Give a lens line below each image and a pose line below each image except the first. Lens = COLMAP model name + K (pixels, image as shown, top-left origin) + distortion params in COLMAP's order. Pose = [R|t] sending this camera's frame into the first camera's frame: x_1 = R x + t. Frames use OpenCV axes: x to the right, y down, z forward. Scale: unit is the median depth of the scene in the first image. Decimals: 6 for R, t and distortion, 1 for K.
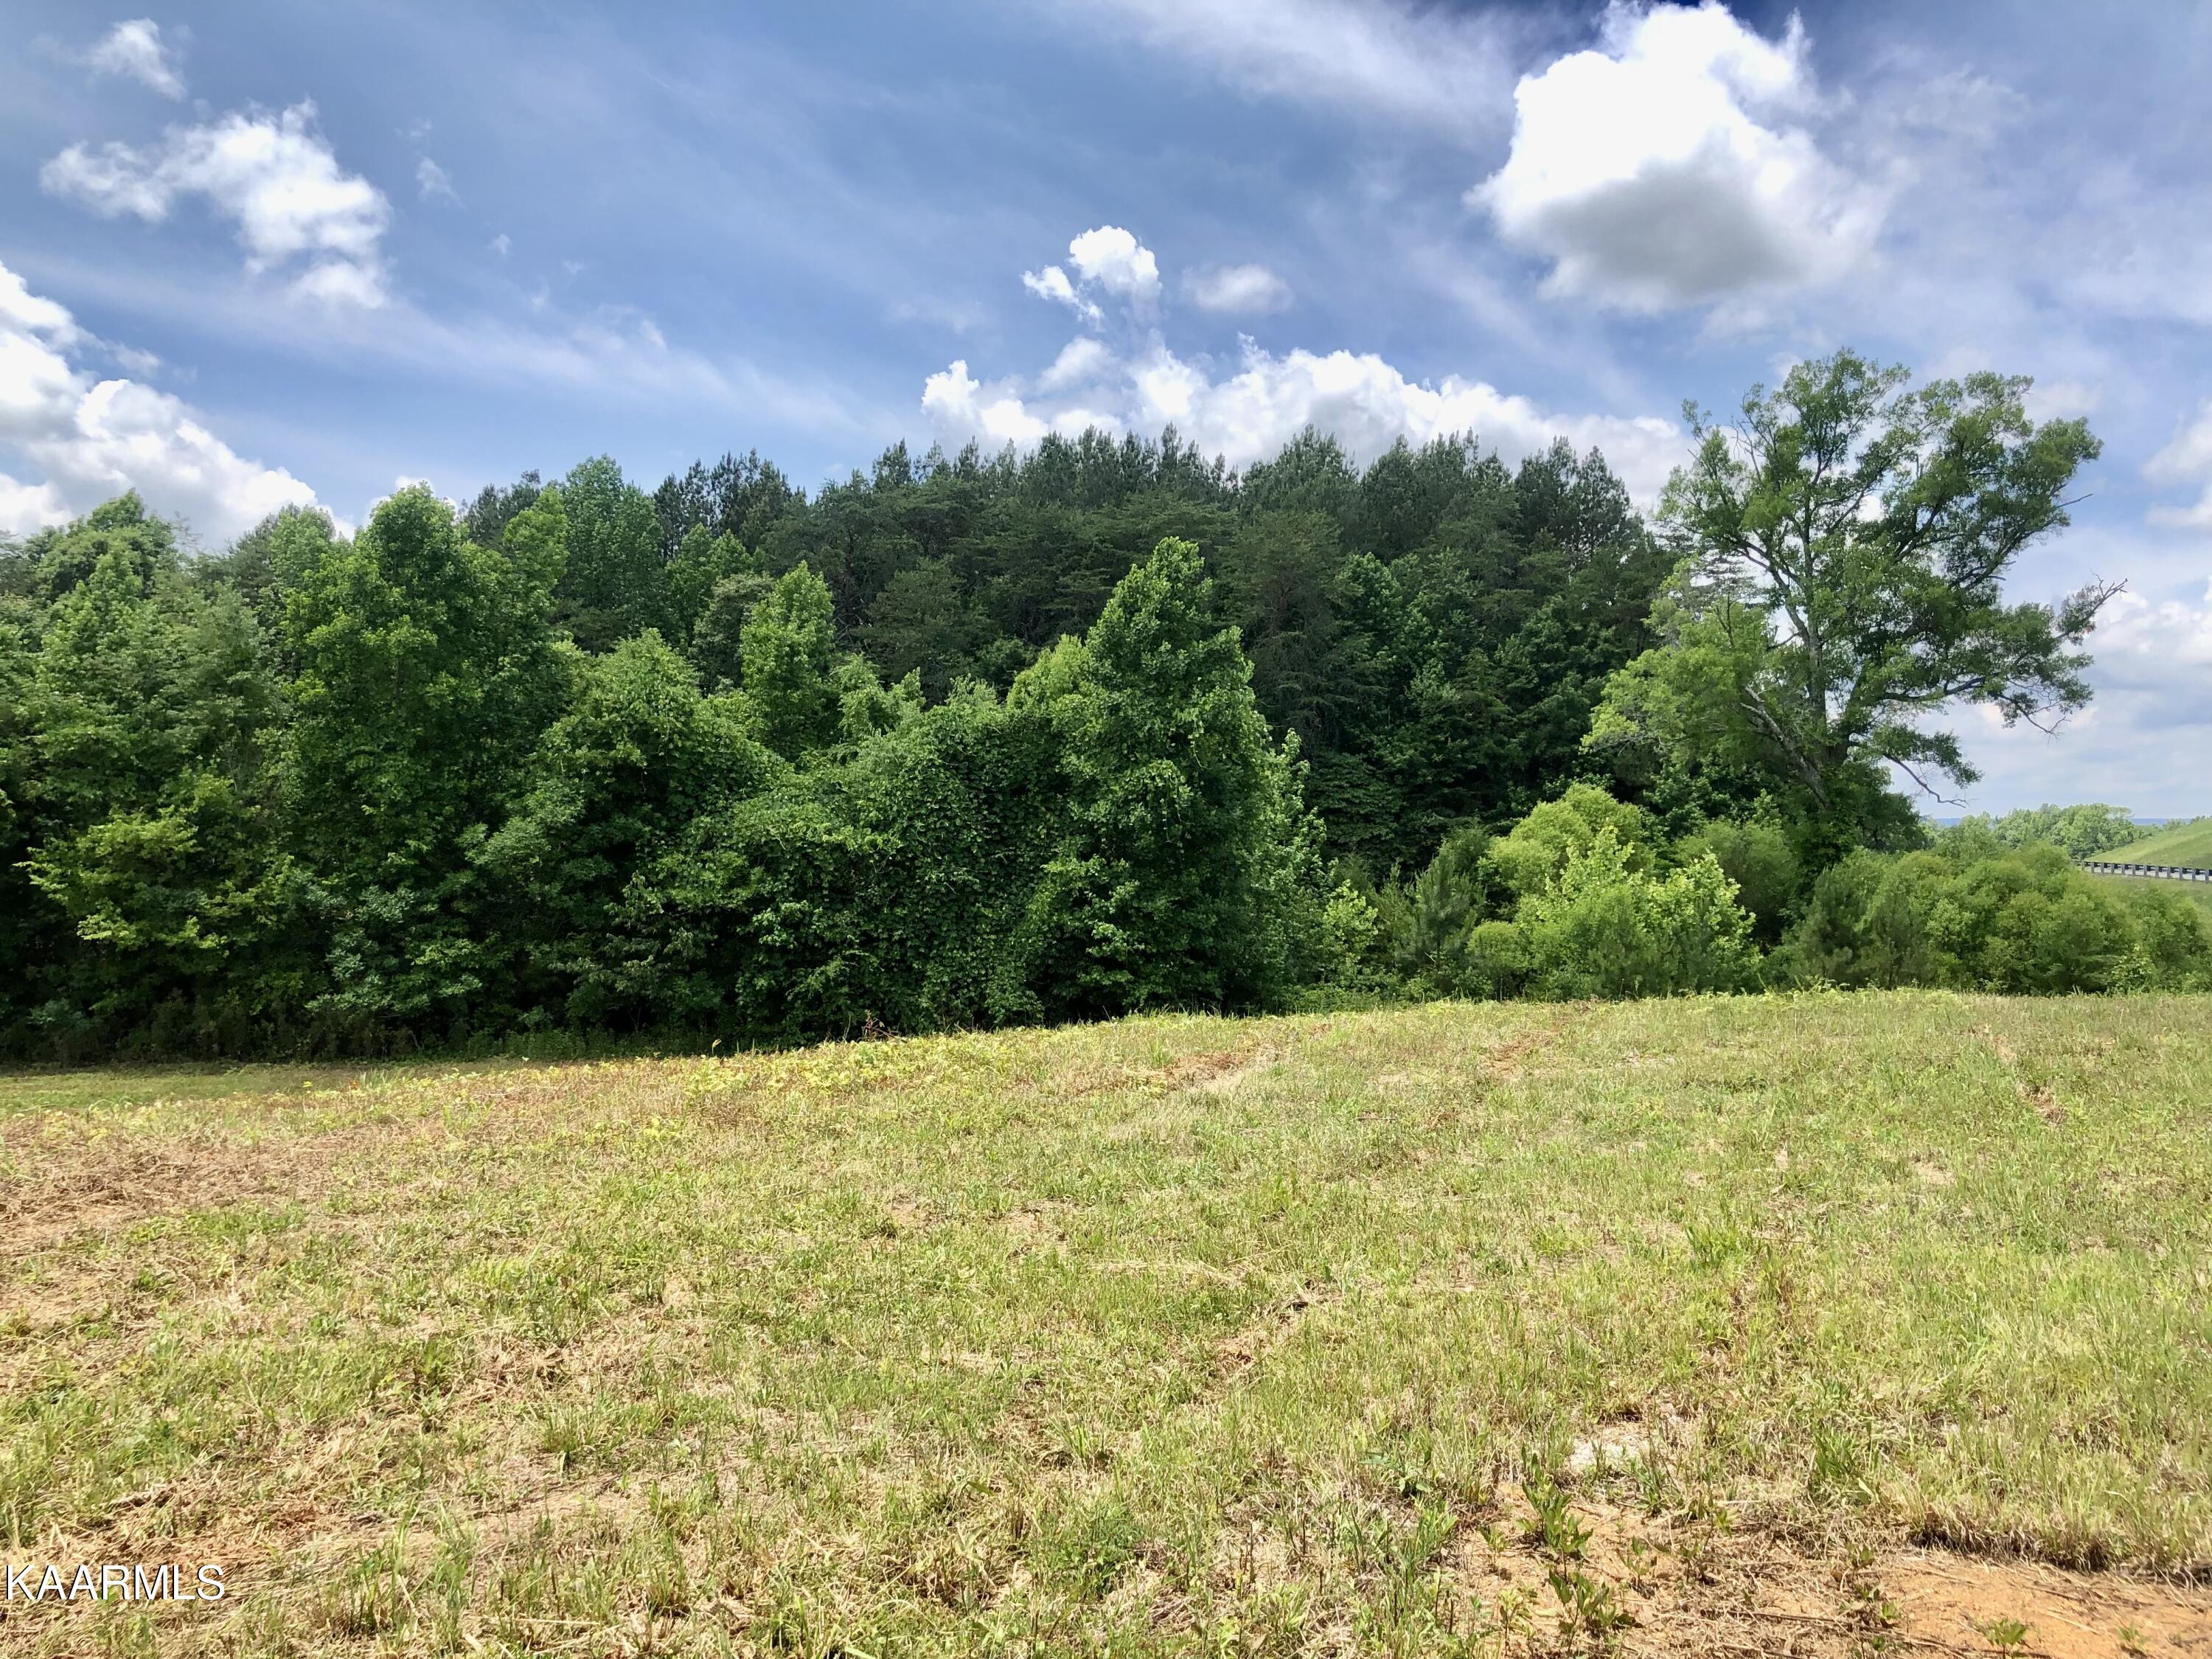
lens RADIAL K [[1765.4, 0, 1102.9], [0, 1765.4, 835.2], [0, 0, 1]] dist [0.024833, -0.044614]
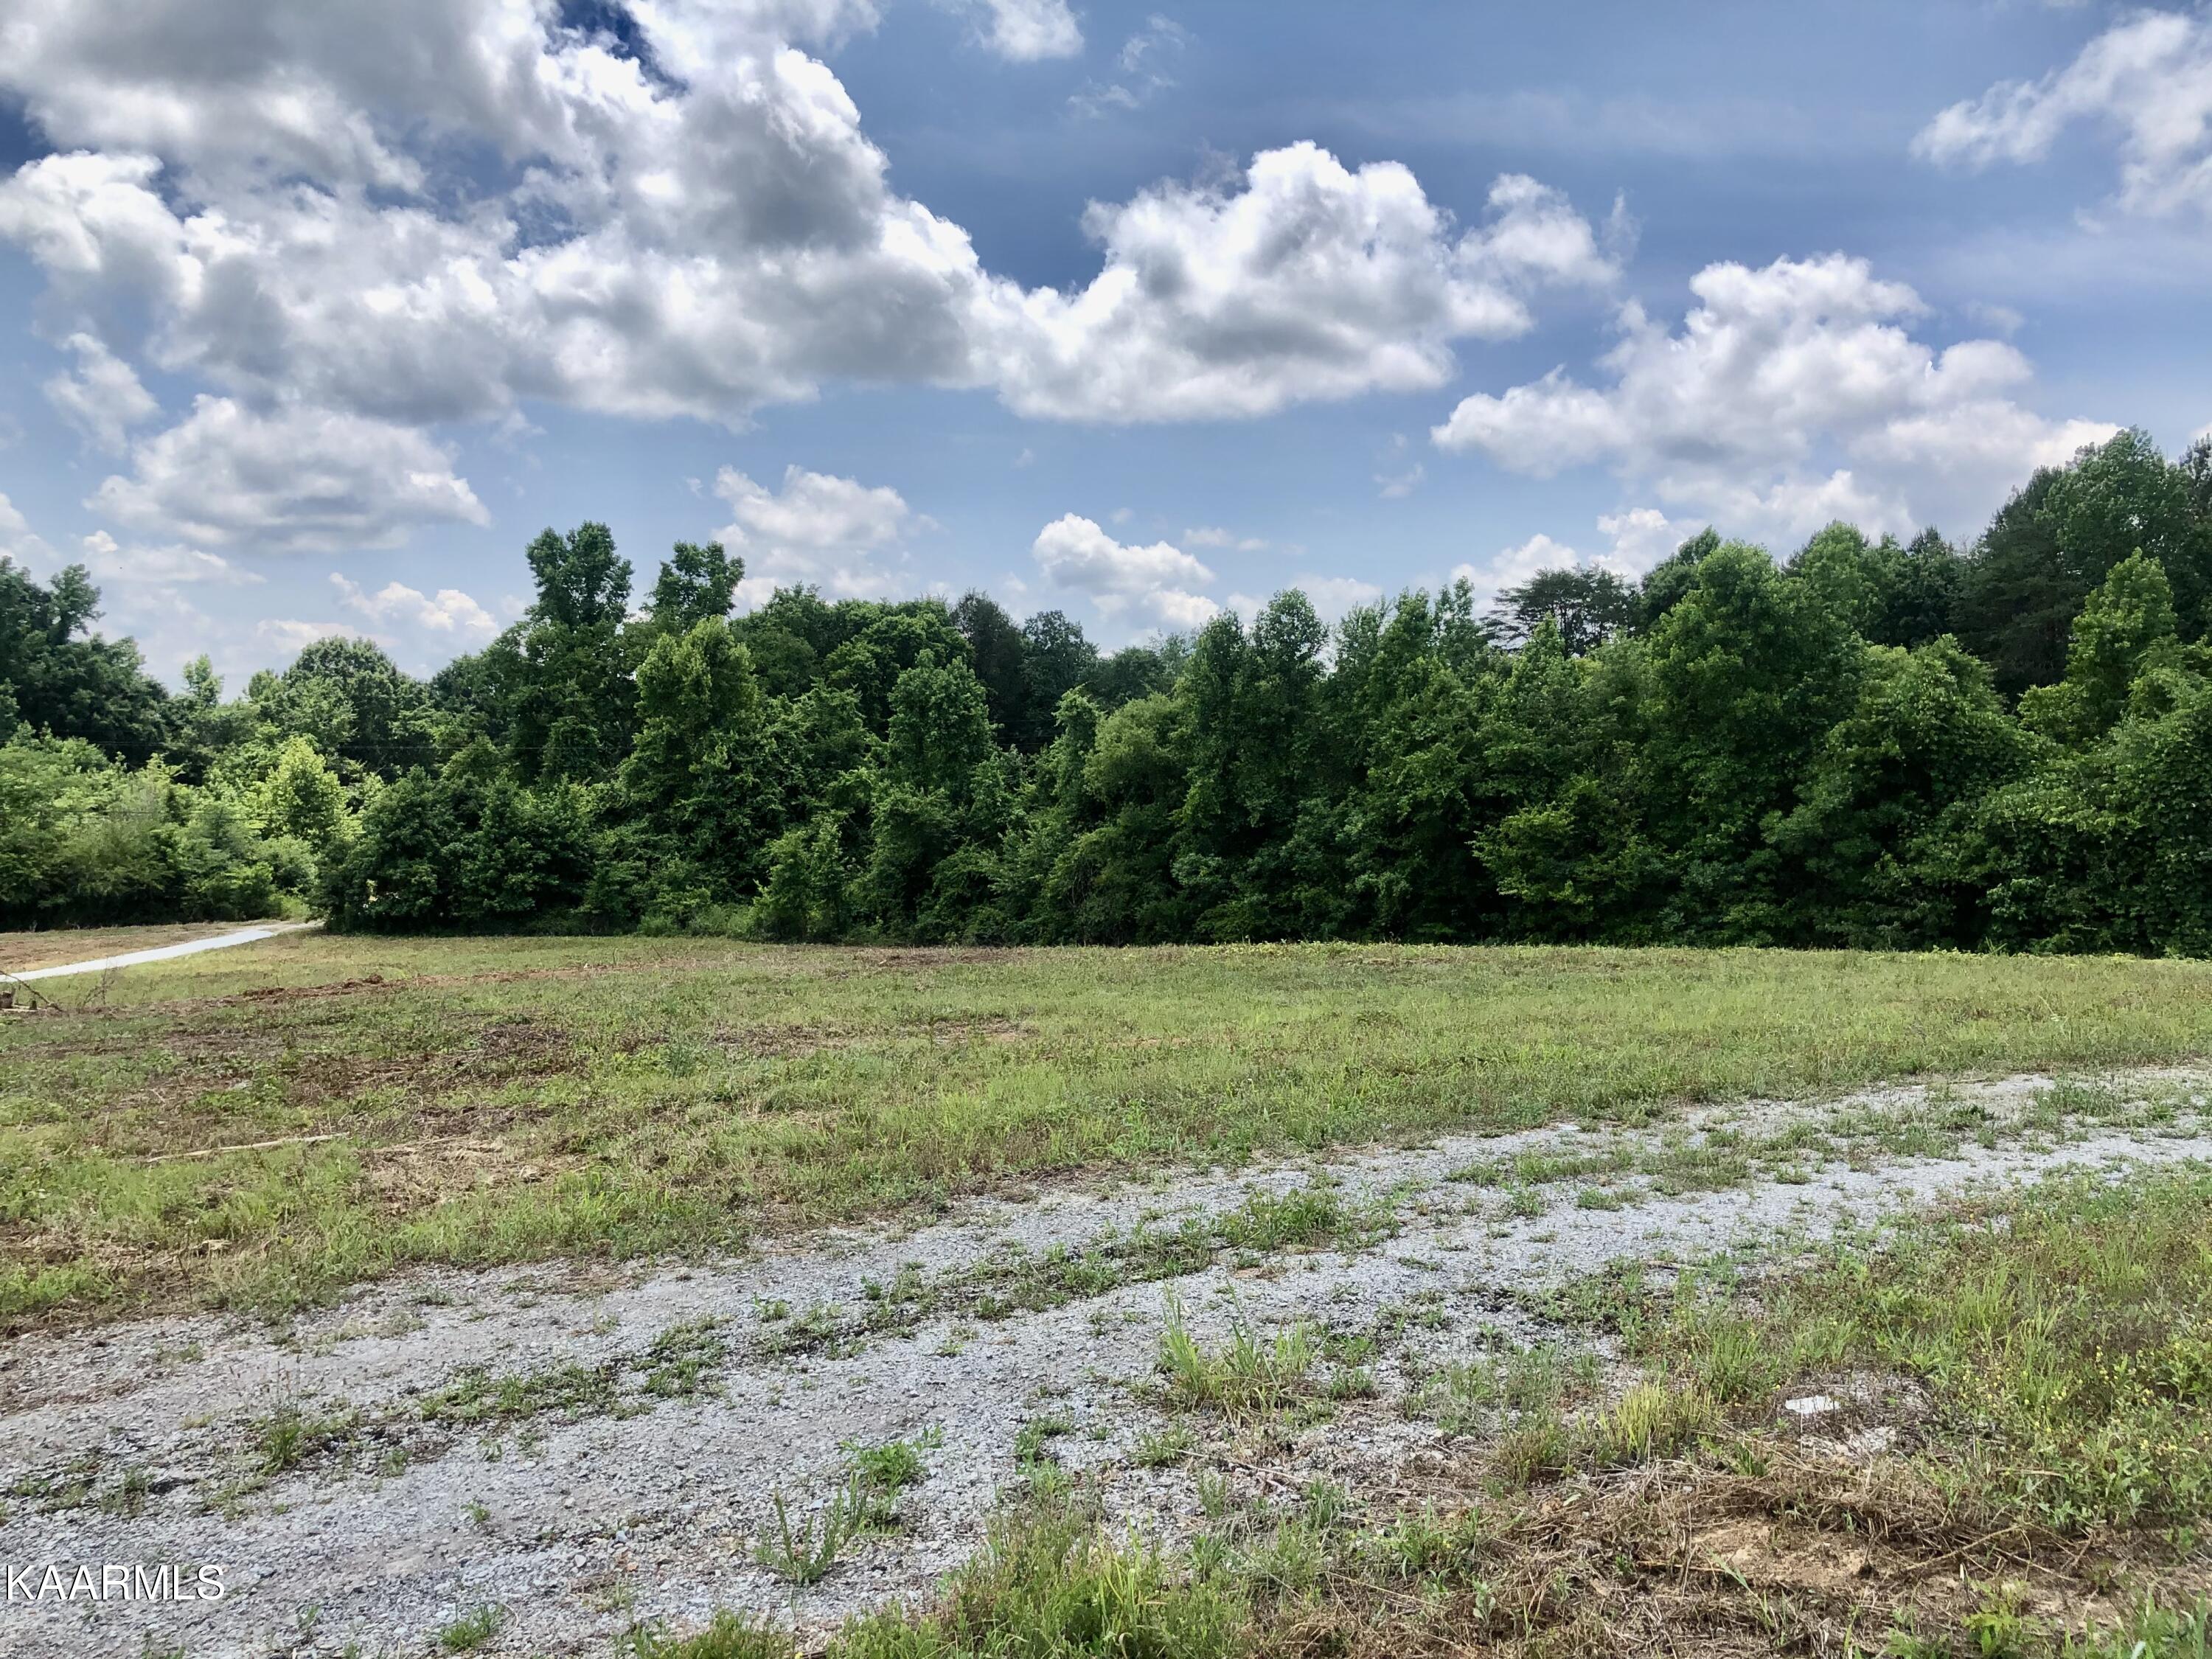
lens RADIAL K [[1765.4, 0, 1114.5], [0, 1765.4, 819.1], [0, 0, 1]] dist [0.024833, -0.044614]
pose [[0.610064, -0.008471, -0.792307, 0.349585], [0.013472, 0.999909, -0.000317, -0.006190], [0.792238, -0.010481, 0.610122, -0.124517]]
